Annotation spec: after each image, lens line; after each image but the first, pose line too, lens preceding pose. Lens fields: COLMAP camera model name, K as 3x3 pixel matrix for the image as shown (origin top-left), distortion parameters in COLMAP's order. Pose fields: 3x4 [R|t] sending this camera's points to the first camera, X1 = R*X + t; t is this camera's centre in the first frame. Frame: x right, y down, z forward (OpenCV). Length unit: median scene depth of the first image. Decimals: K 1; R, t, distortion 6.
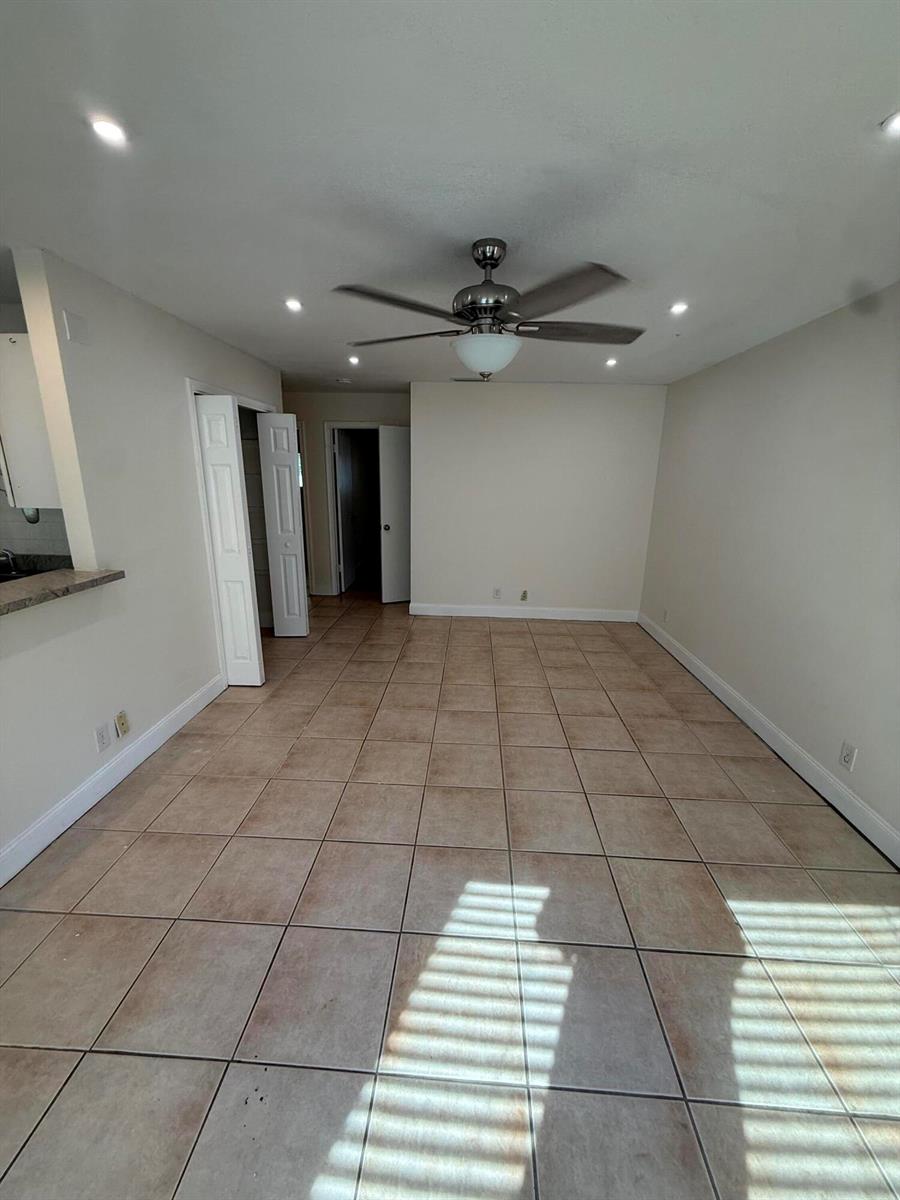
lens RADIAL K [[476.9, 0, 450.0], [0, 476.9, 600.0], [0, 0, 1]] dist [0.000172, 0.000123]
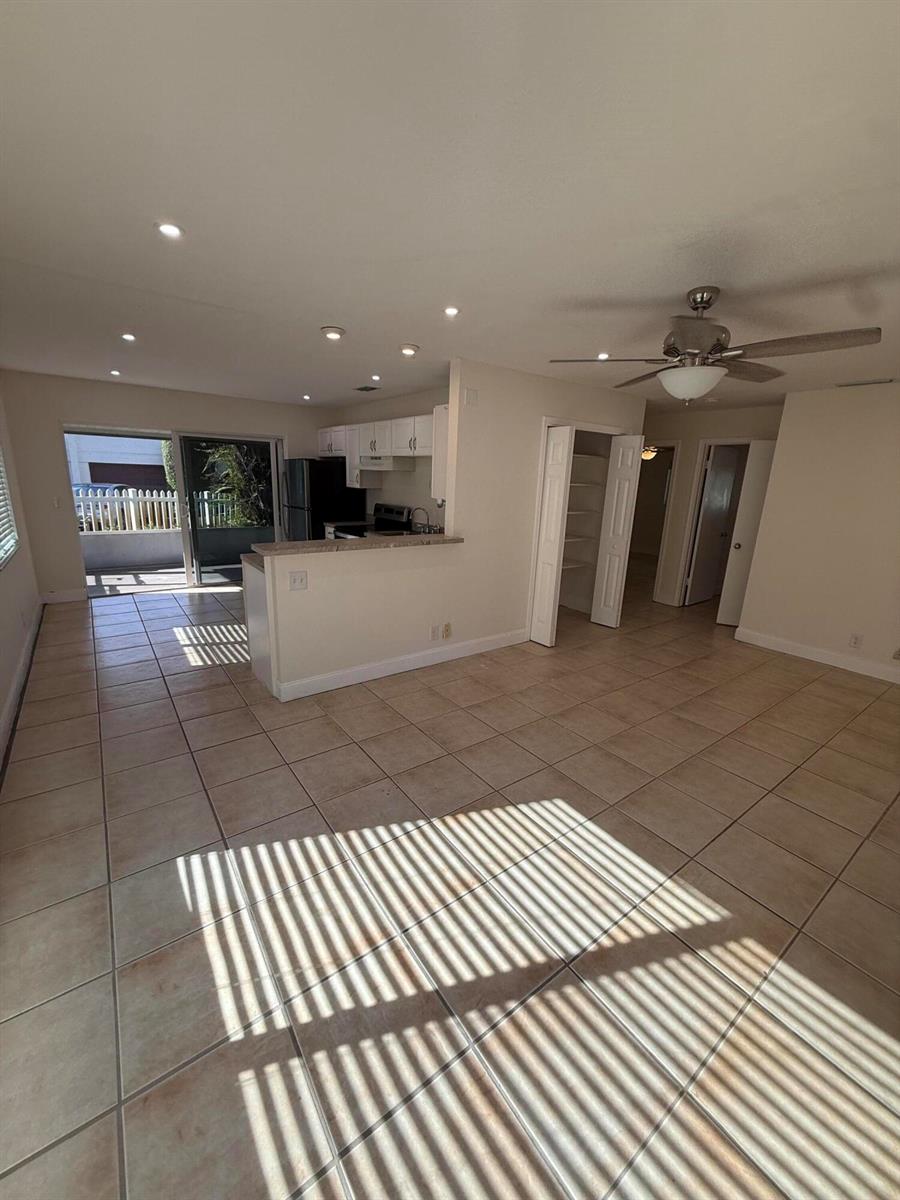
lens RADIAL K [[477.6, 0, 449.9], [0, 477.6, 598.5], [0, 0, 1]] dist [0.000853, -0.000448]
pose [[0.633530, 0.200505, -0.747287, 0.412942], [-0.228228, 0.971291, 0.067122, 0.029854], [0.739291, 0.128028, 0.661103, -0.079648]]
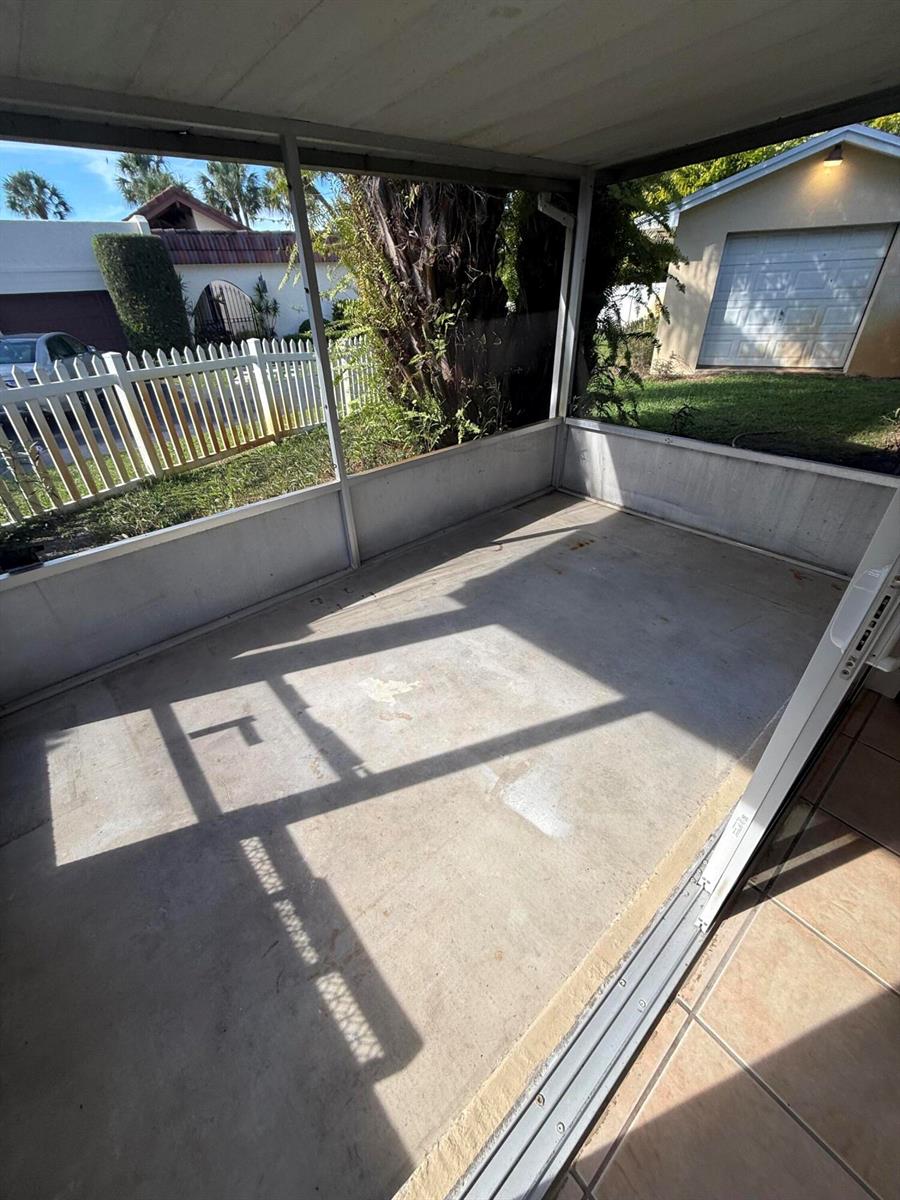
lens RADIAL K [[477.6, 0, 449.9], [0, 477.6, 598.5], [0, 0, 1]] dist [0.000853, -0.000448]
pose [[0.683509, 0.371693, -0.628219, -1.733123], [-0.144205, 0.912440, 0.382959, -0.007133], [0.715556, -0.171164, 0.677261, 0.031517]]
